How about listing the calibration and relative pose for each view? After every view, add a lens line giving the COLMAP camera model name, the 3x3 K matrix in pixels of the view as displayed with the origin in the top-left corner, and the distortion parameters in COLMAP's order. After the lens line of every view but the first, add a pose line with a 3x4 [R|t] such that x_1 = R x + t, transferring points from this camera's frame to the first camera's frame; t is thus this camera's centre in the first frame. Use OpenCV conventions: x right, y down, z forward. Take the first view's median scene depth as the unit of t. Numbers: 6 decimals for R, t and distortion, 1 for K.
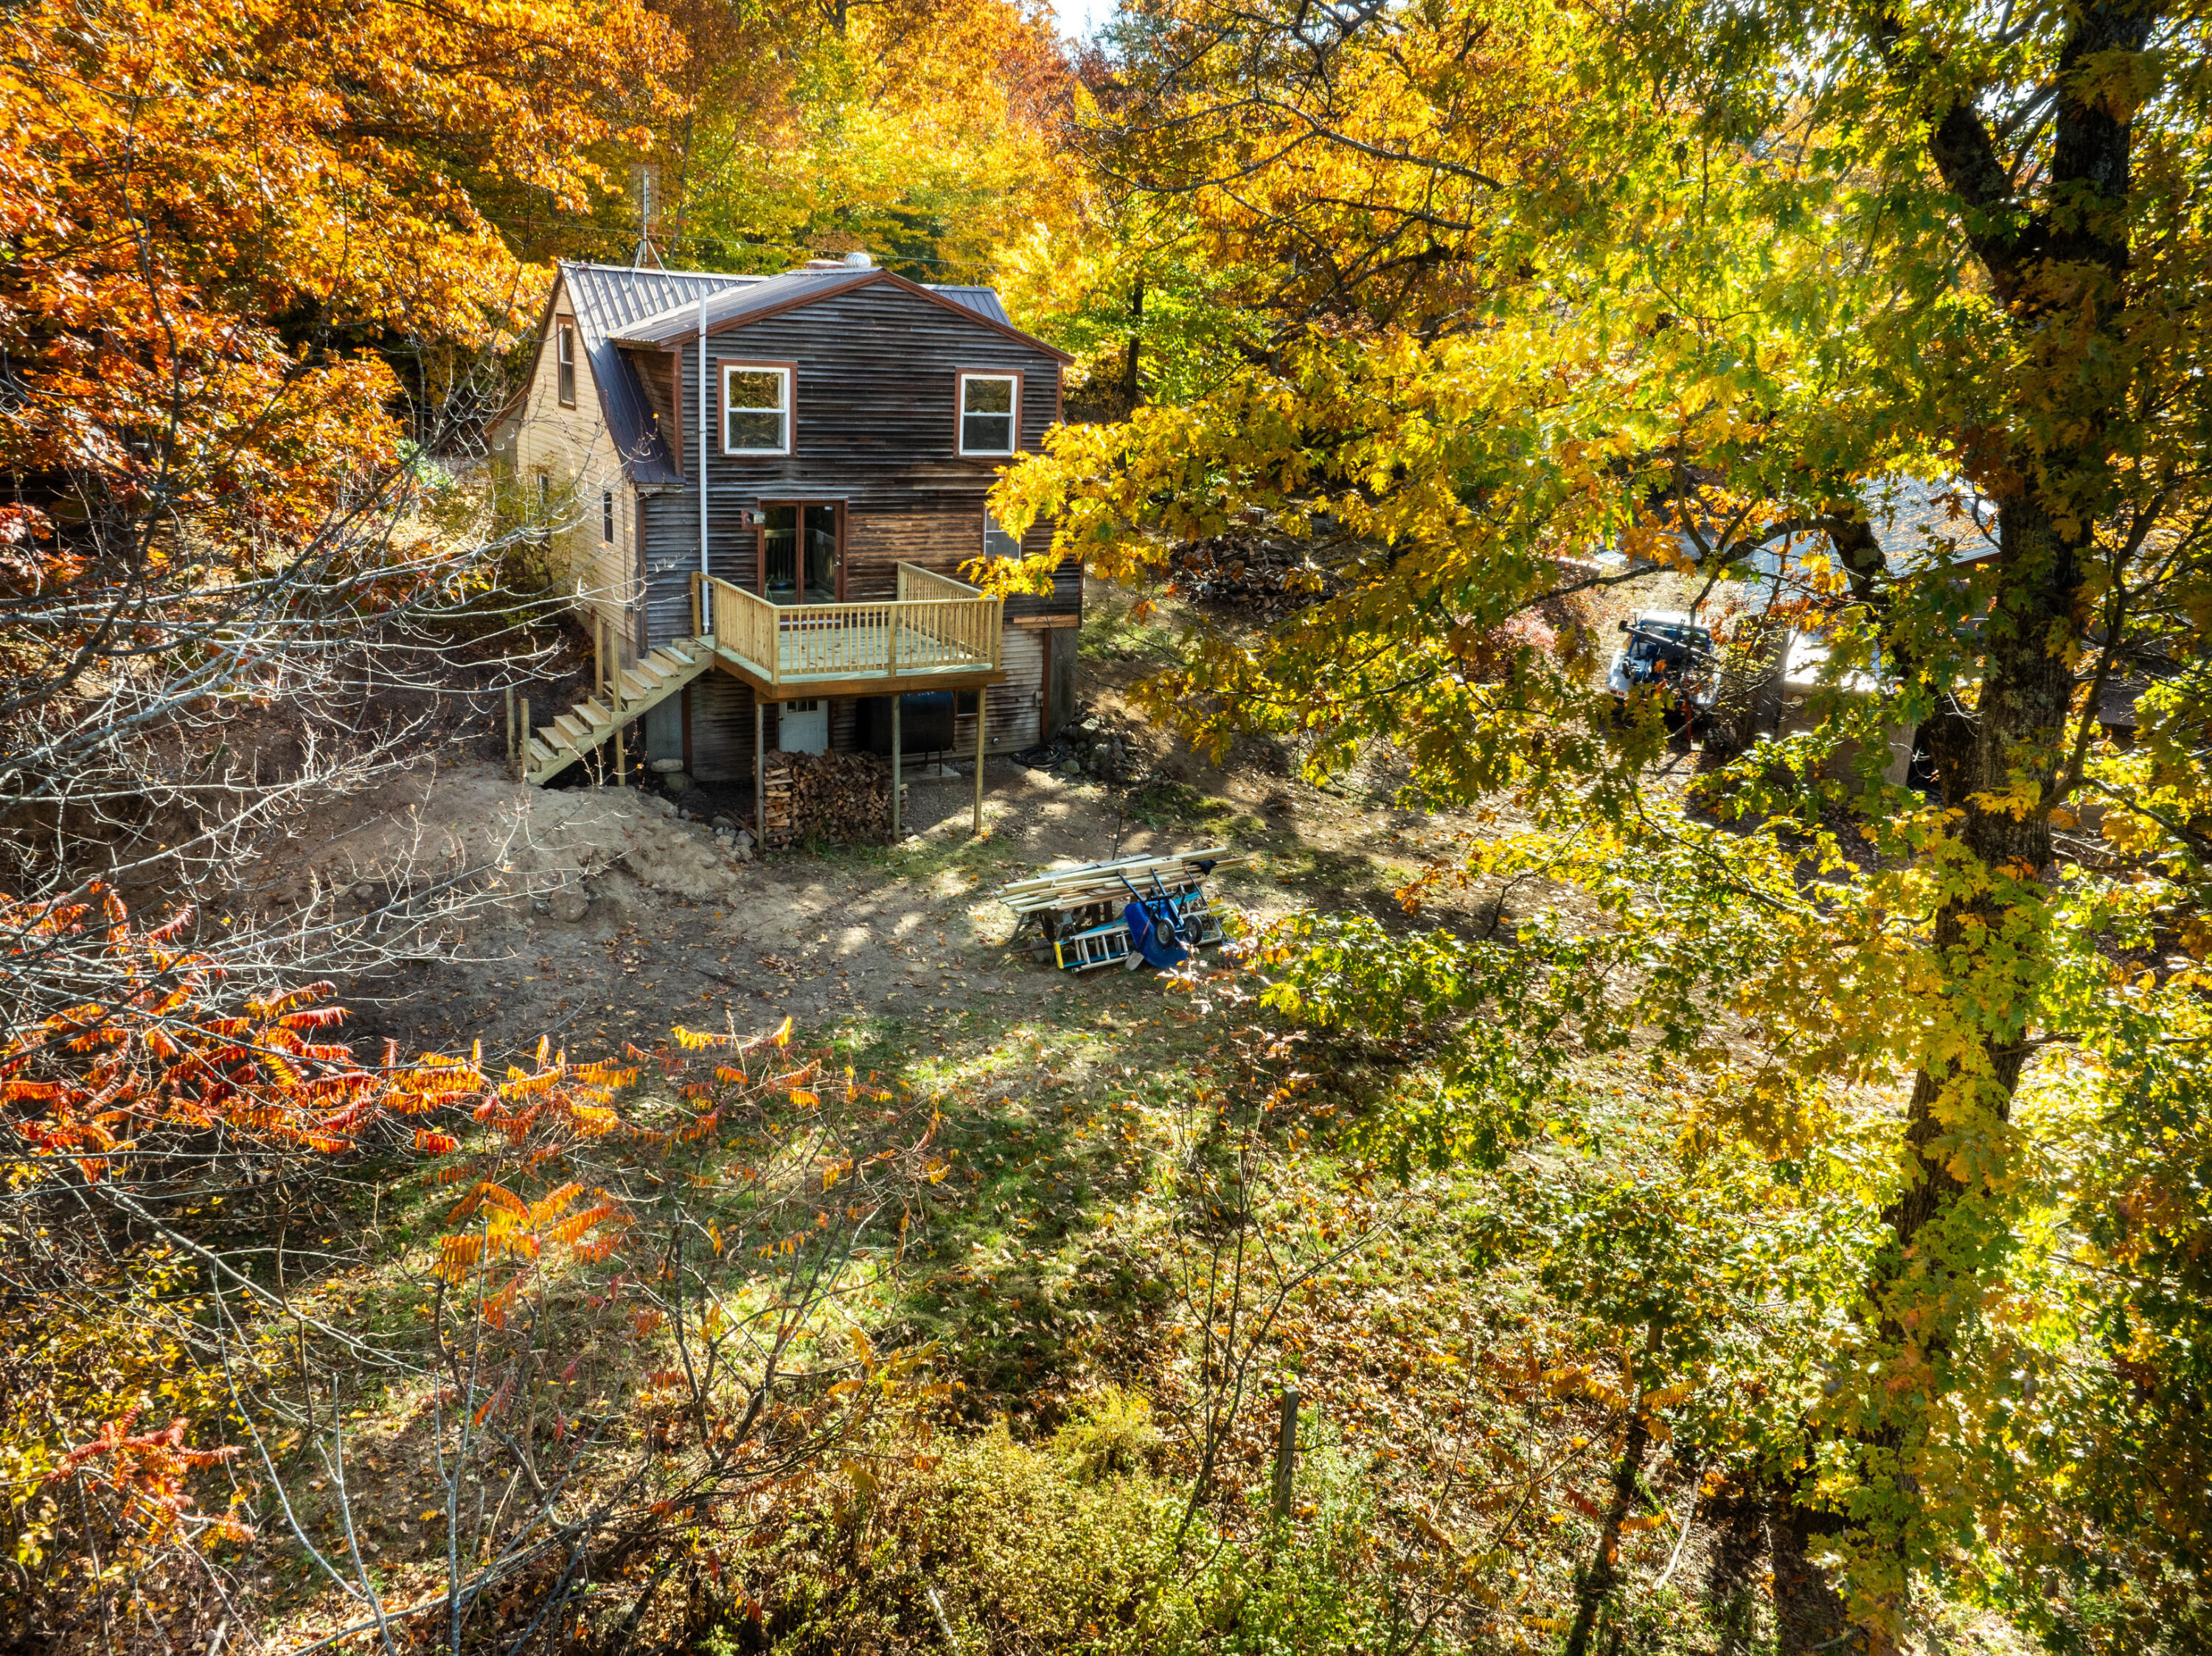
lens RADIAL K [[1520.8, 0, 1106.0], [0, 1520.8, 828.0], [0, 0, 1]] dist [-0.020713, -0.000494]
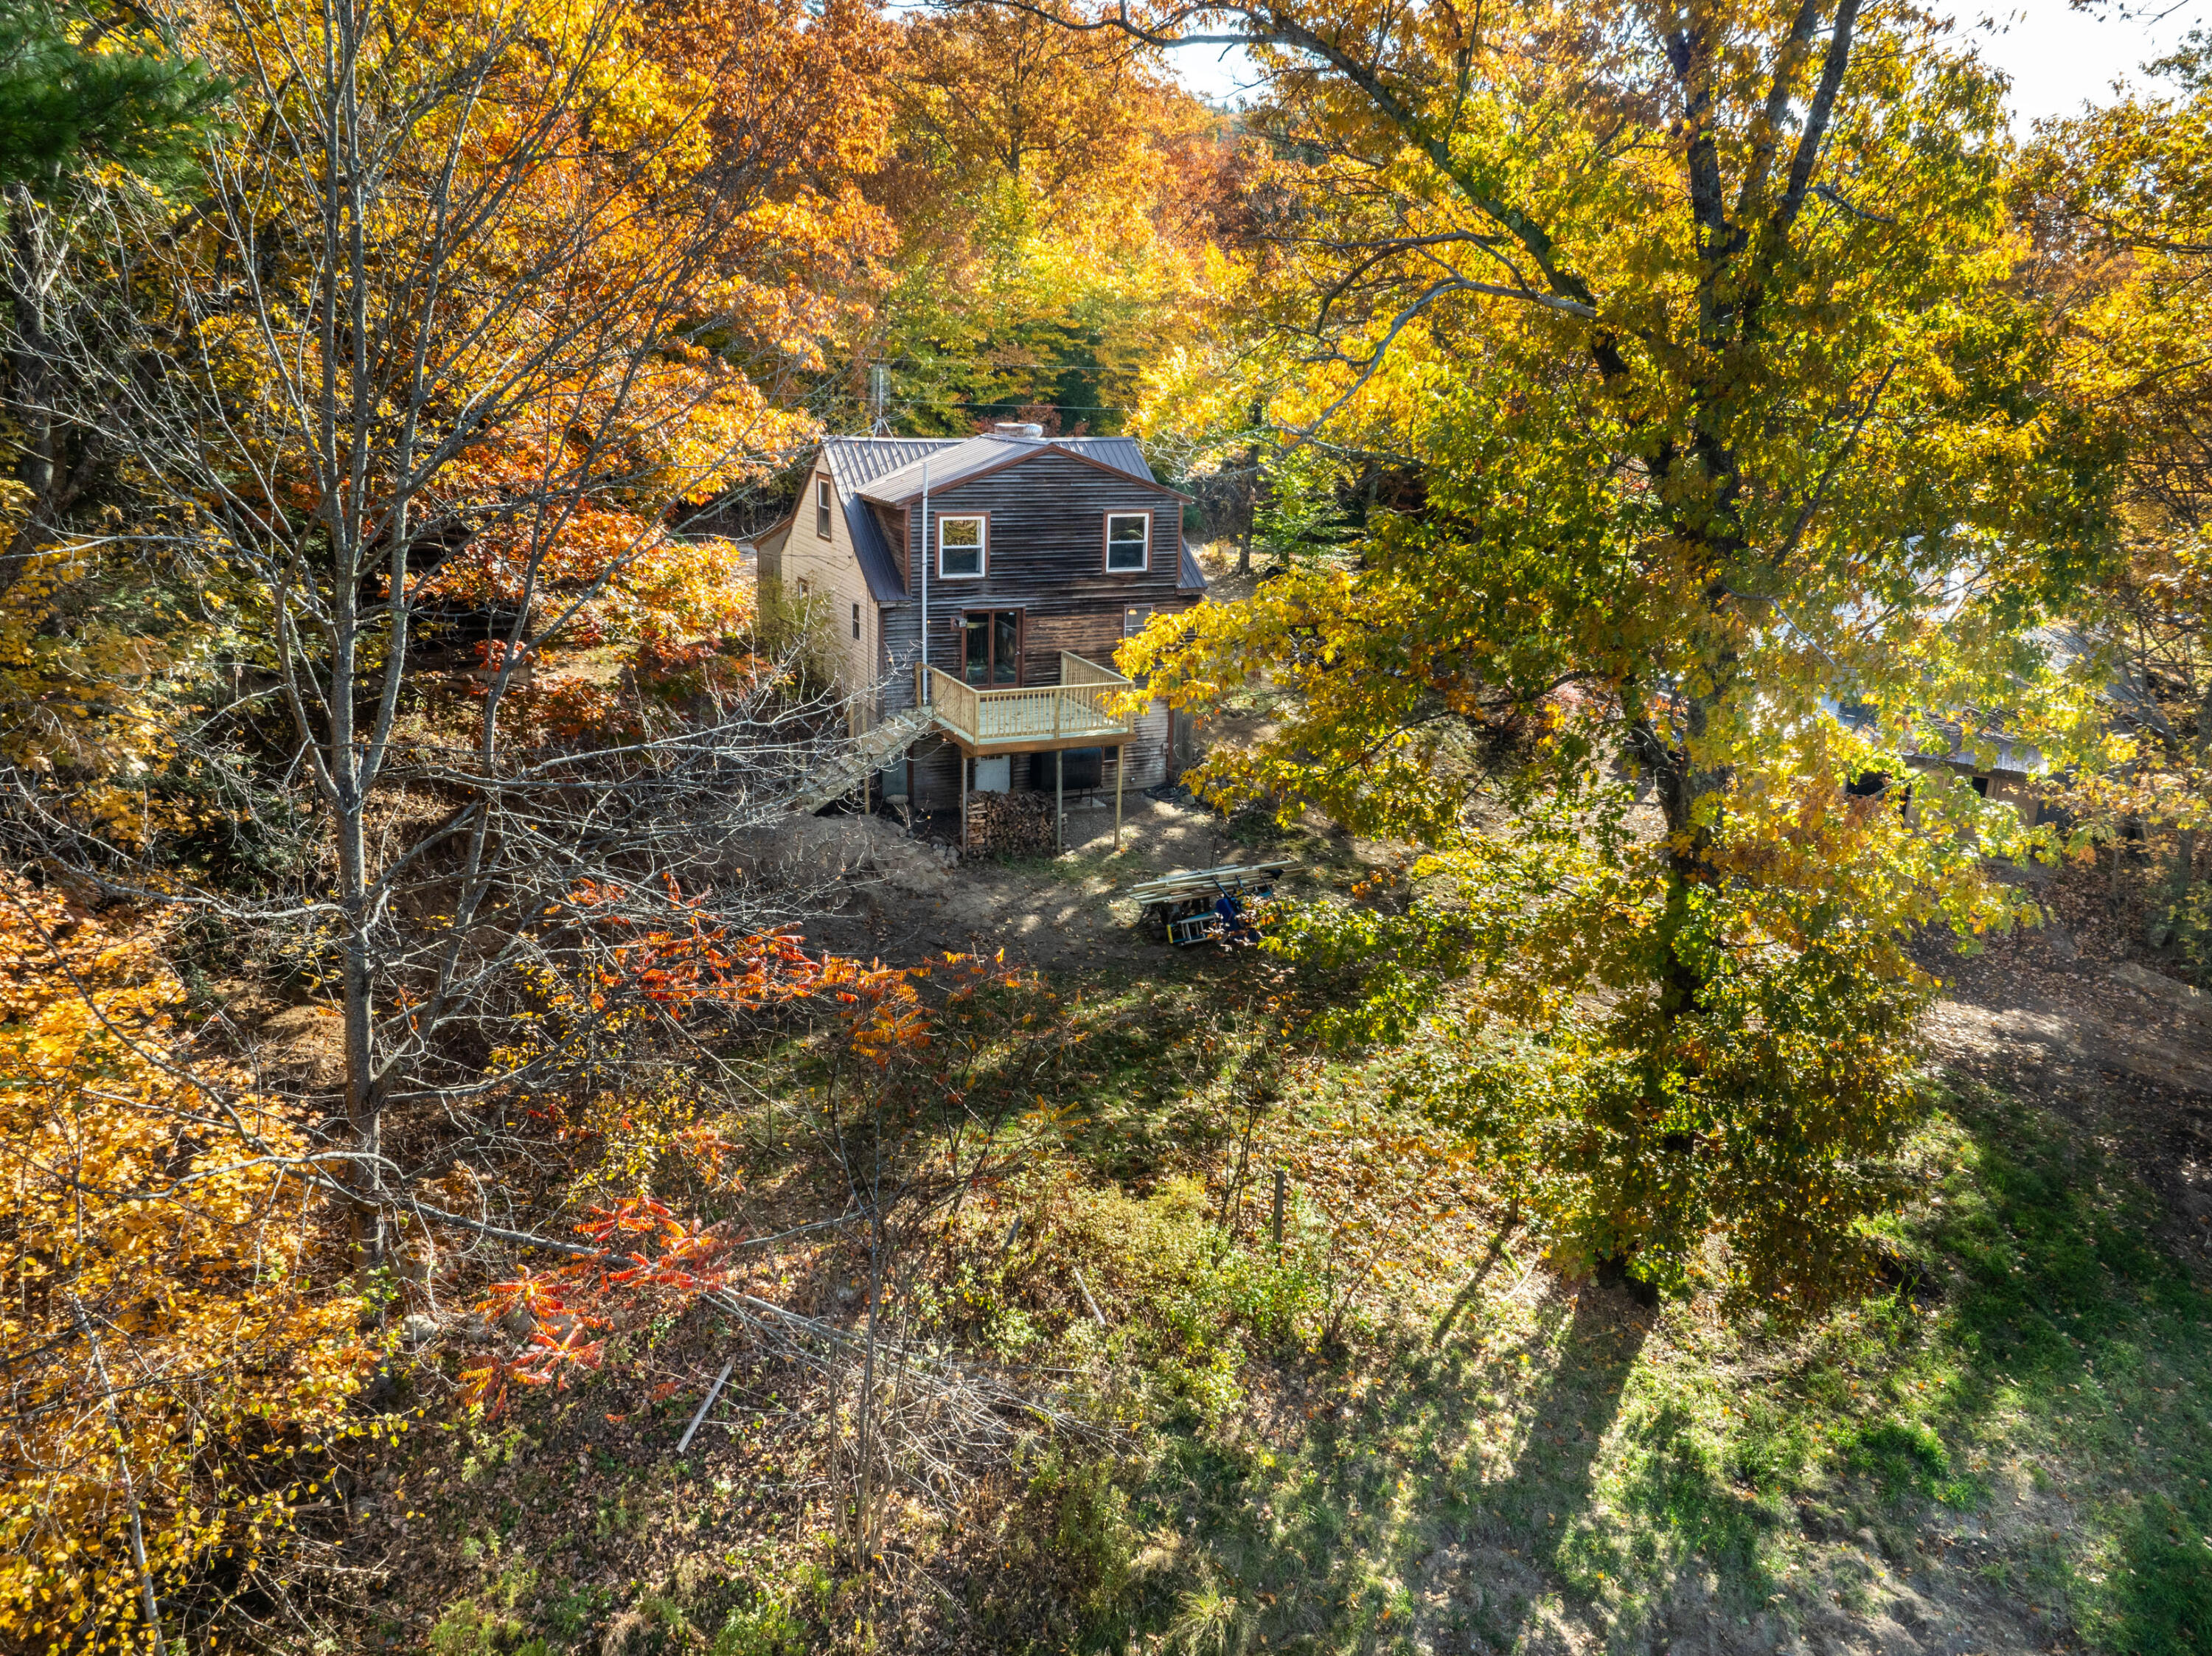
lens RADIAL K [[1520.8, 0, 1106.0], [0, 1520.8, 828.0], [0, 0, 1]] dist [-0.020713, -0.000494]
pose [[0.994352, 0.004096, -0.106058, 0.054863], [-0.004958, 0.999957, -0.007864, -0.005339], [0.106021, 0.008345, 0.994329, -0.398661]]
